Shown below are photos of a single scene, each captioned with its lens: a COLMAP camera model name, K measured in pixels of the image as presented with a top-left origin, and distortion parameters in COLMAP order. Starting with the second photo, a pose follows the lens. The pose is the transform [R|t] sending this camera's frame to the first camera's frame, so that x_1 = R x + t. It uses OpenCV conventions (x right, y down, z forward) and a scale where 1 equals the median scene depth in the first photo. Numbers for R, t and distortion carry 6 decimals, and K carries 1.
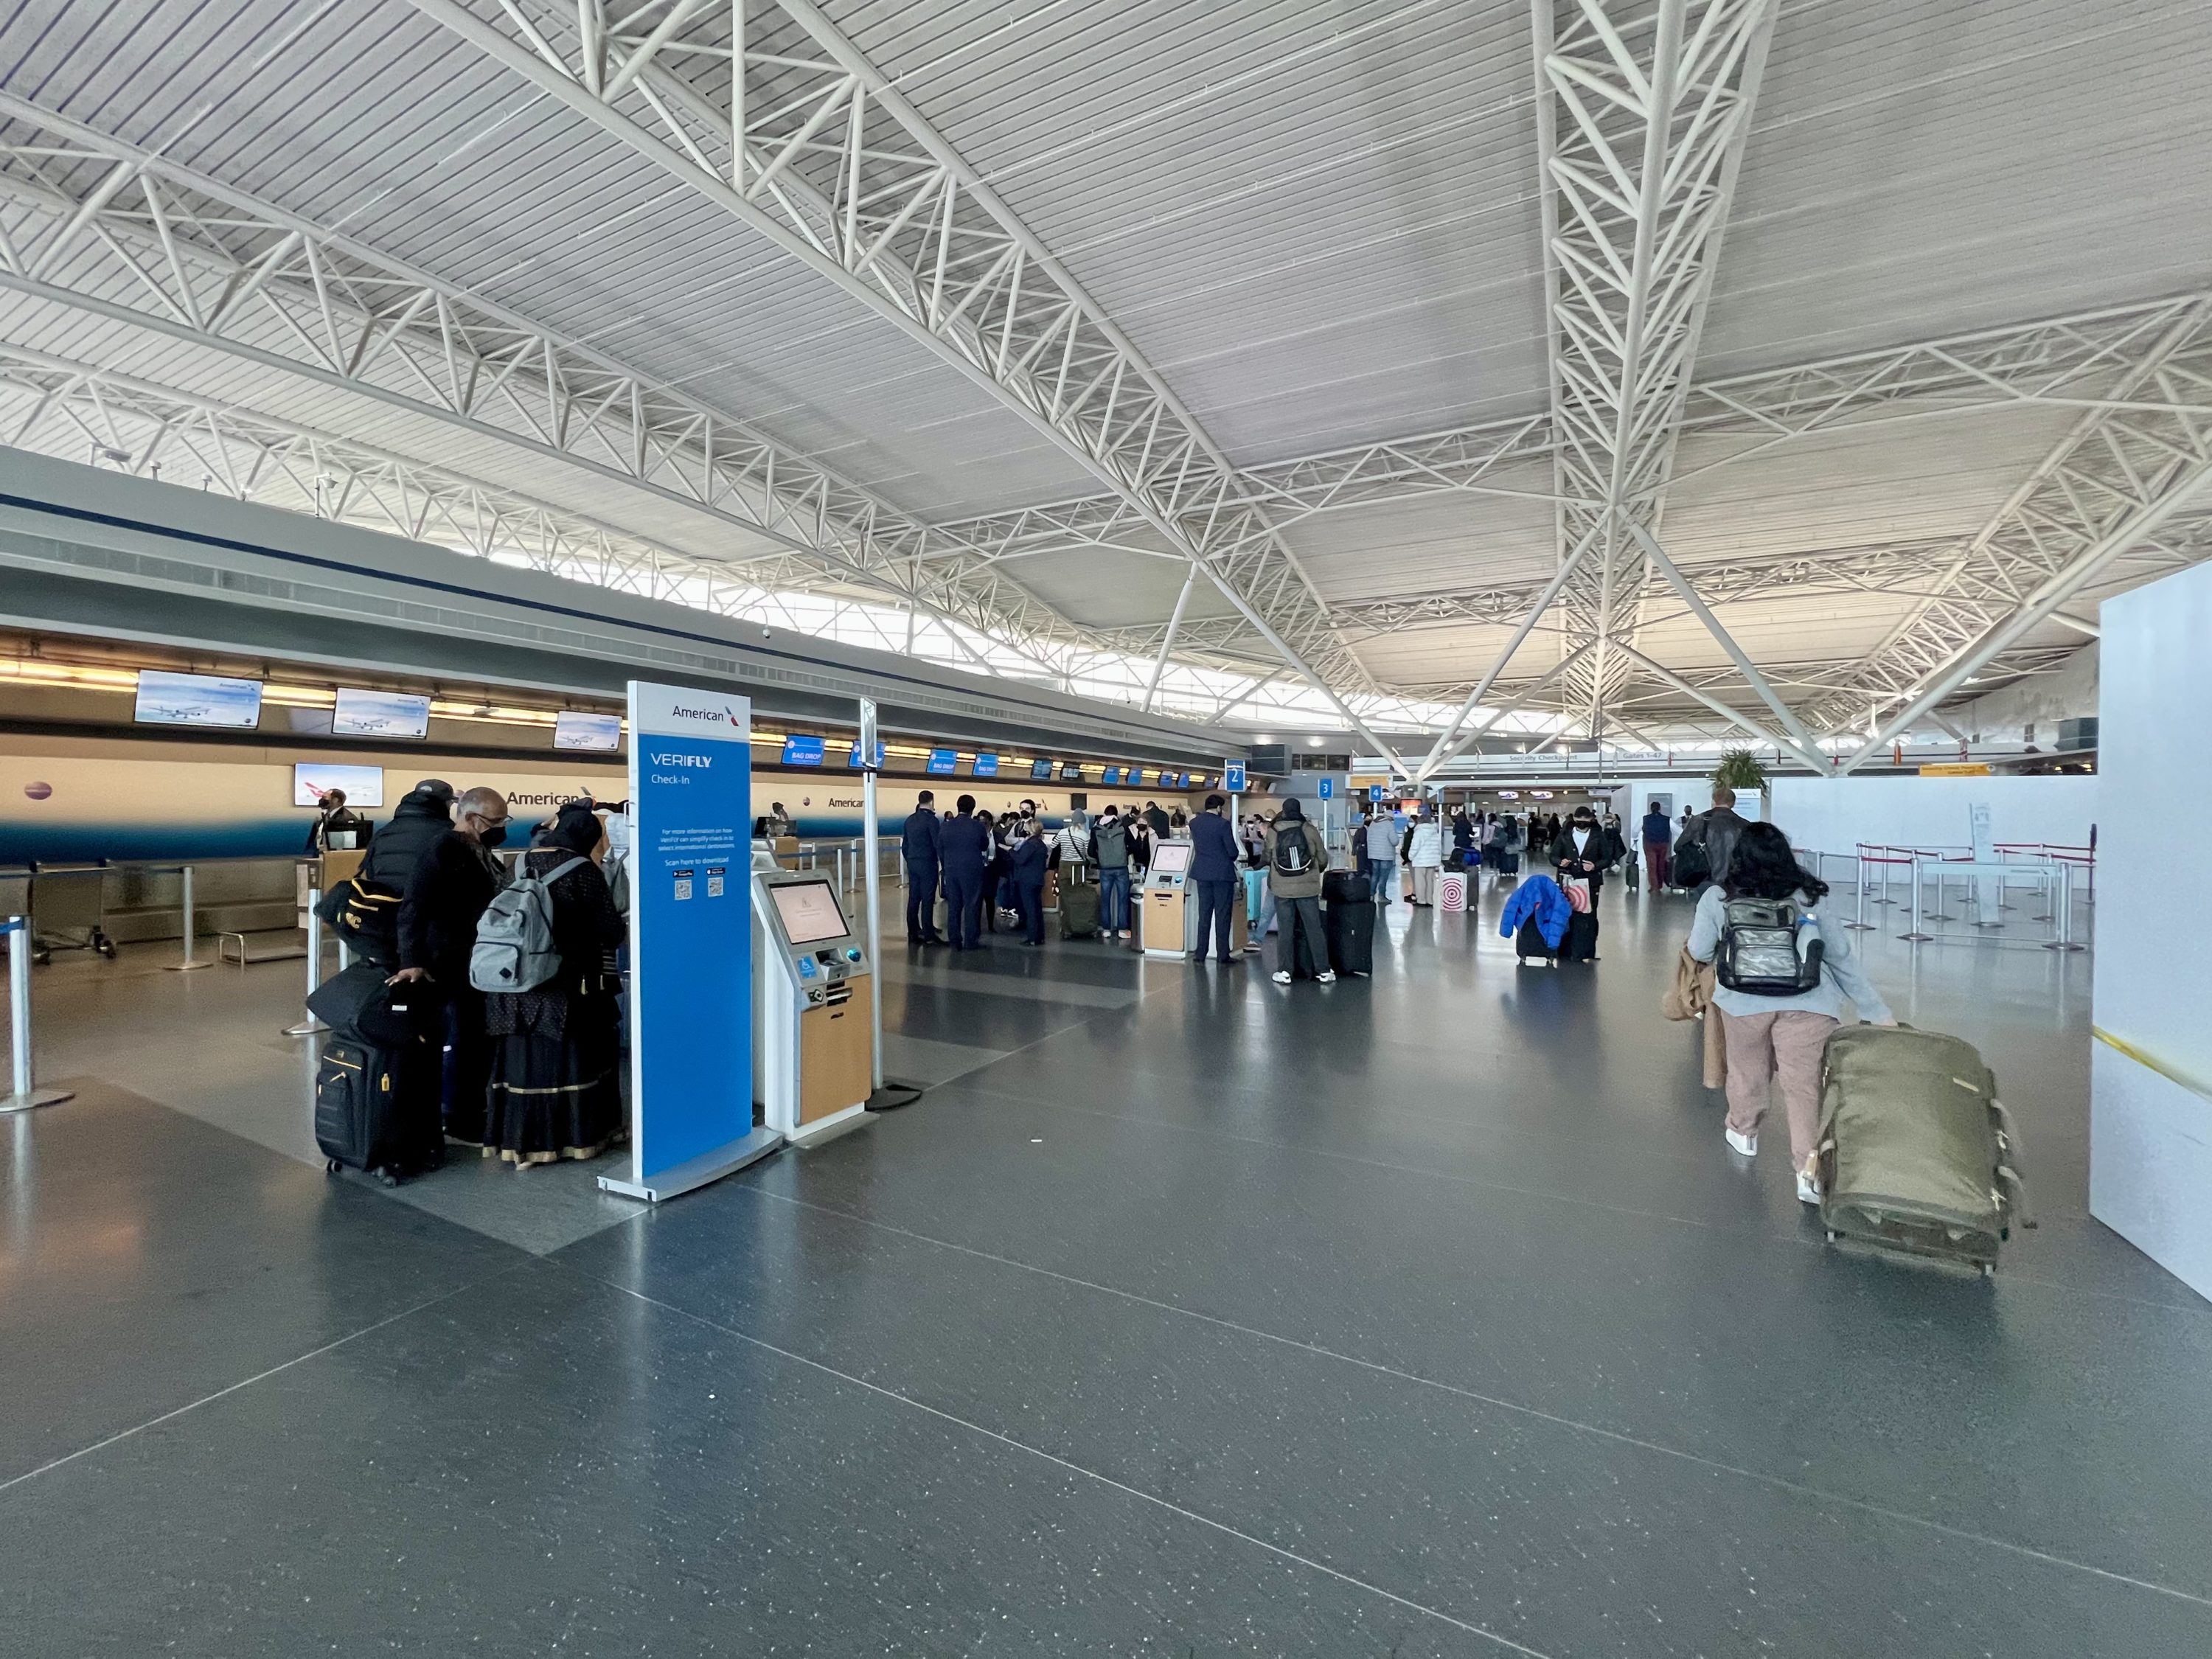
lens RADIAL K [[888.2, 0, 1106.0], [0, 888.2, 829.5], [0, 0, 1]] dist [-0.000669, -0.000029]
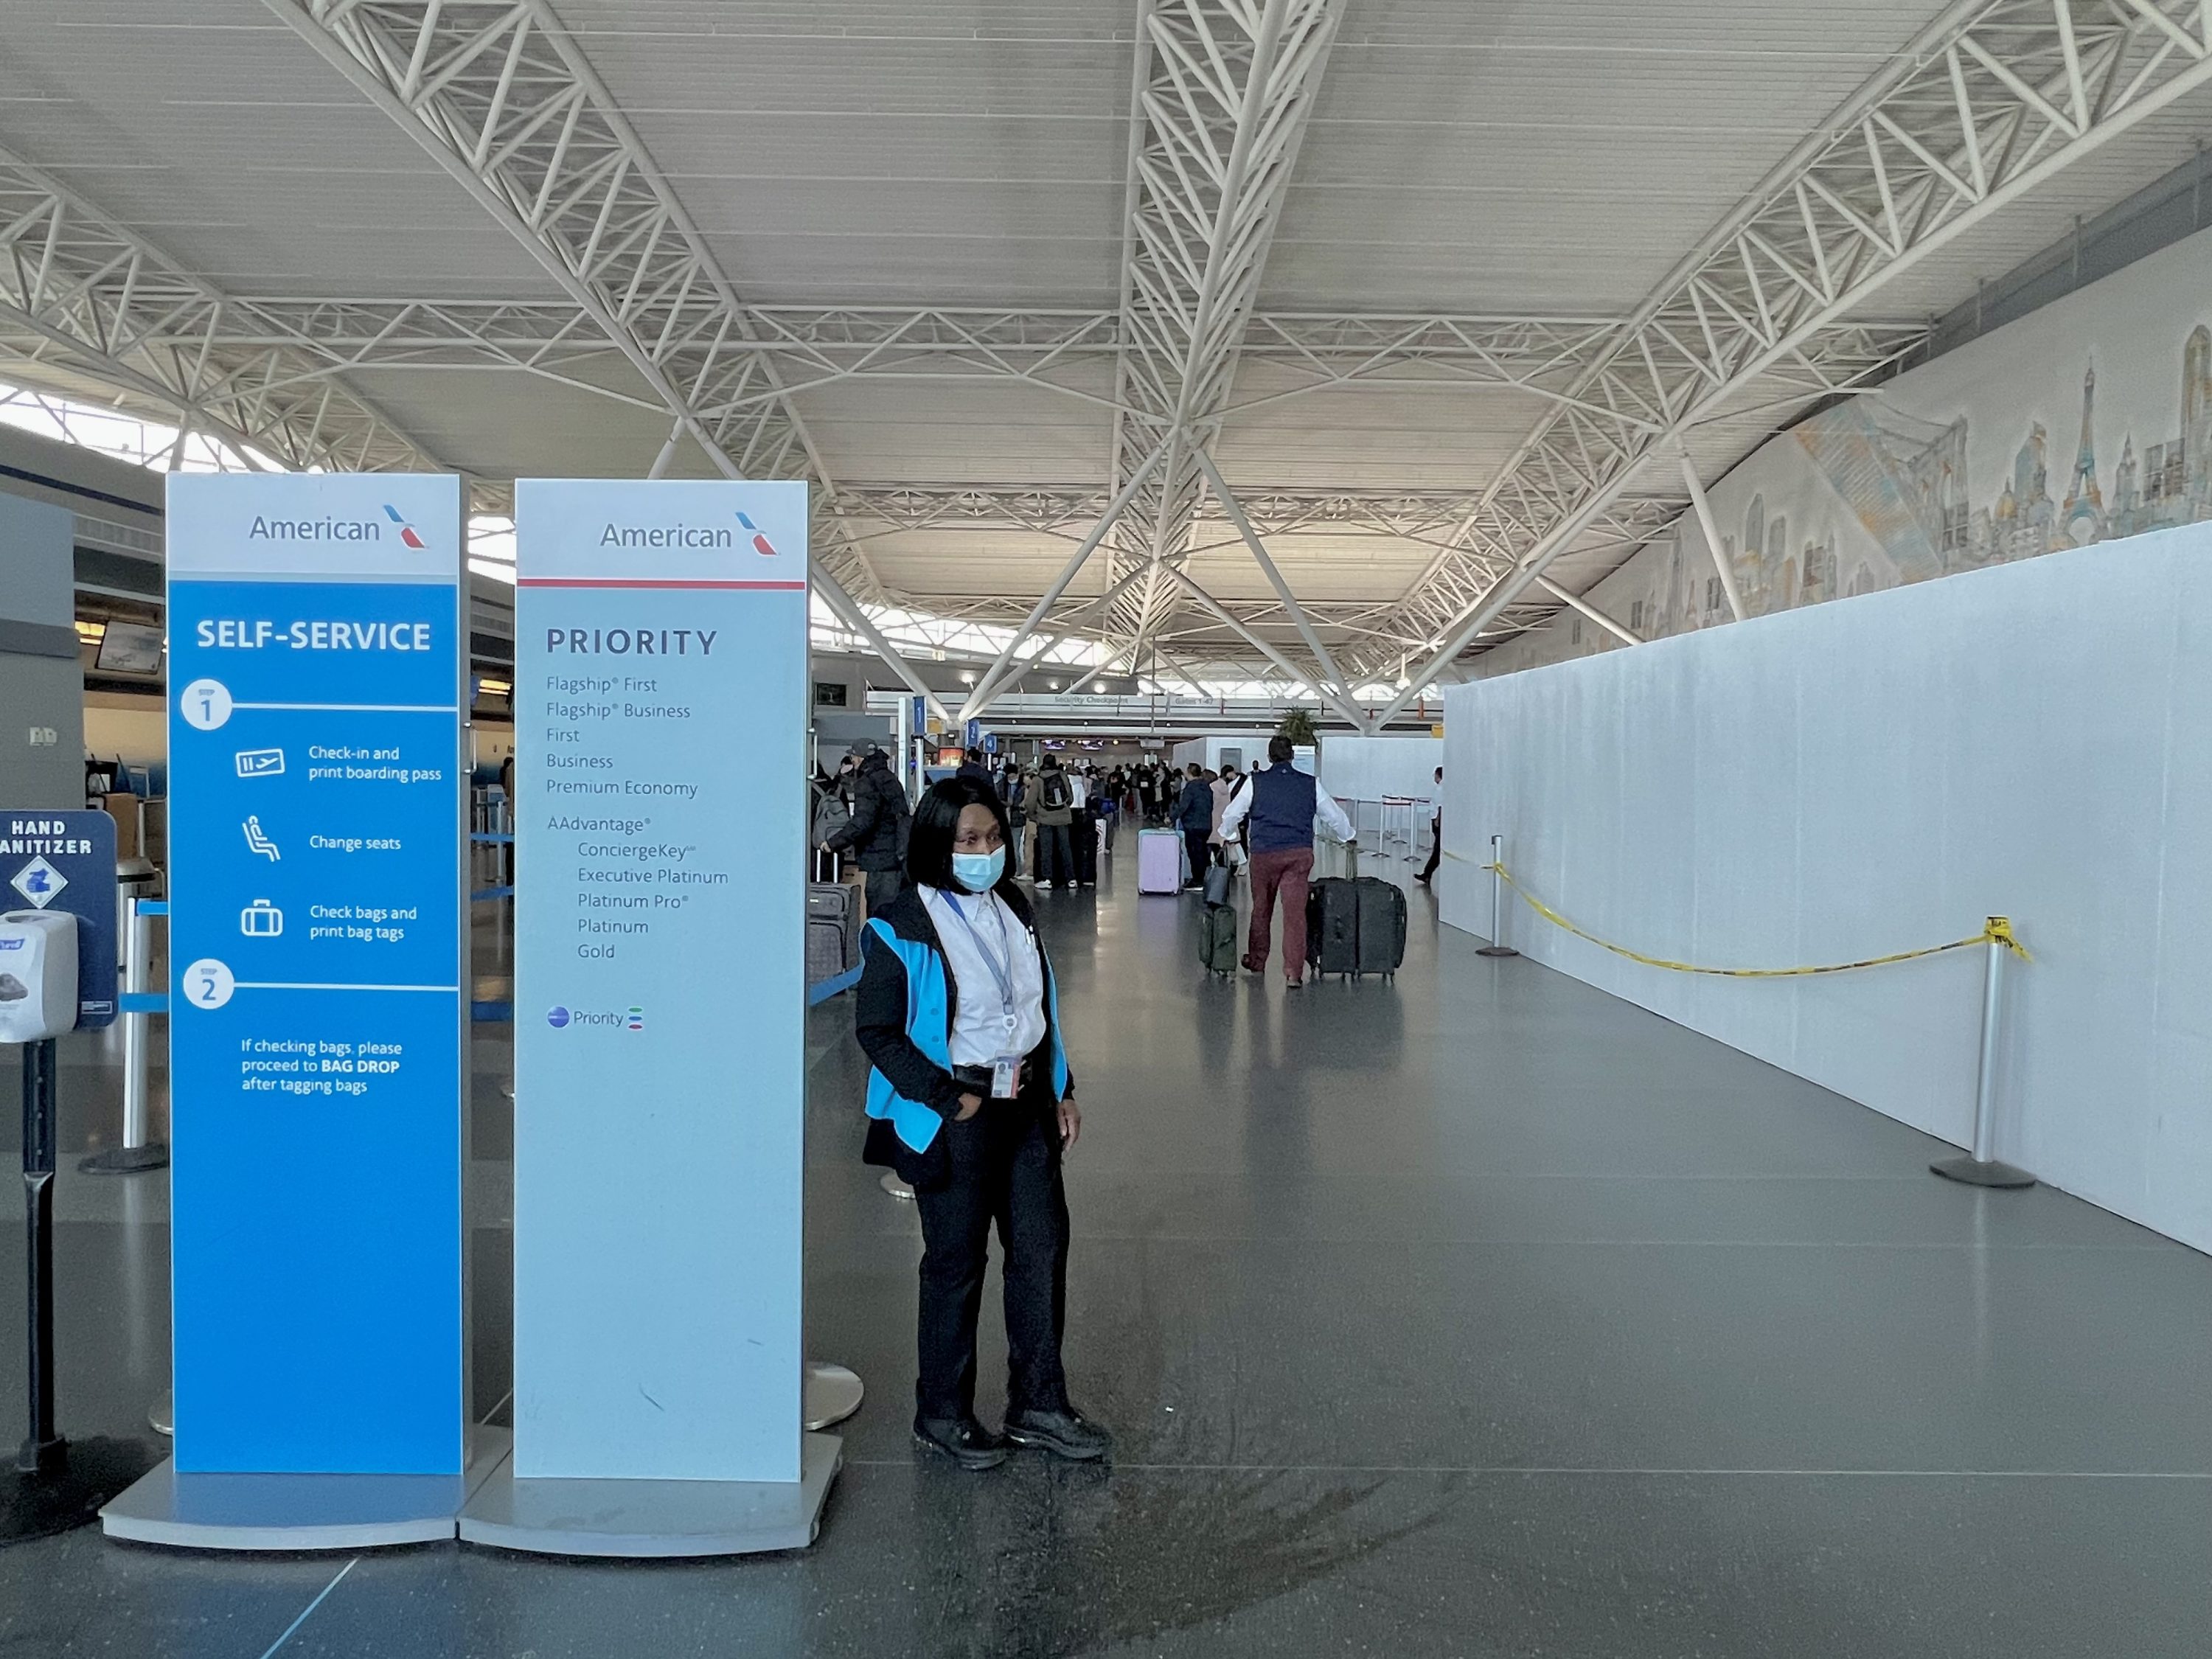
lens RADIAL K [[1281.9, 0, 1106.0], [0, 1281.9, 829.5], [0, 0, 1]] dist [0.000174, 0.000436]
pose [[0.885023, -0.013512, 0.465352, -0.069090], [-0.001632, 0.999483, 0.032125, 0.002085], [-0.465545, -0.029190, 0.884543, -0.084948]]
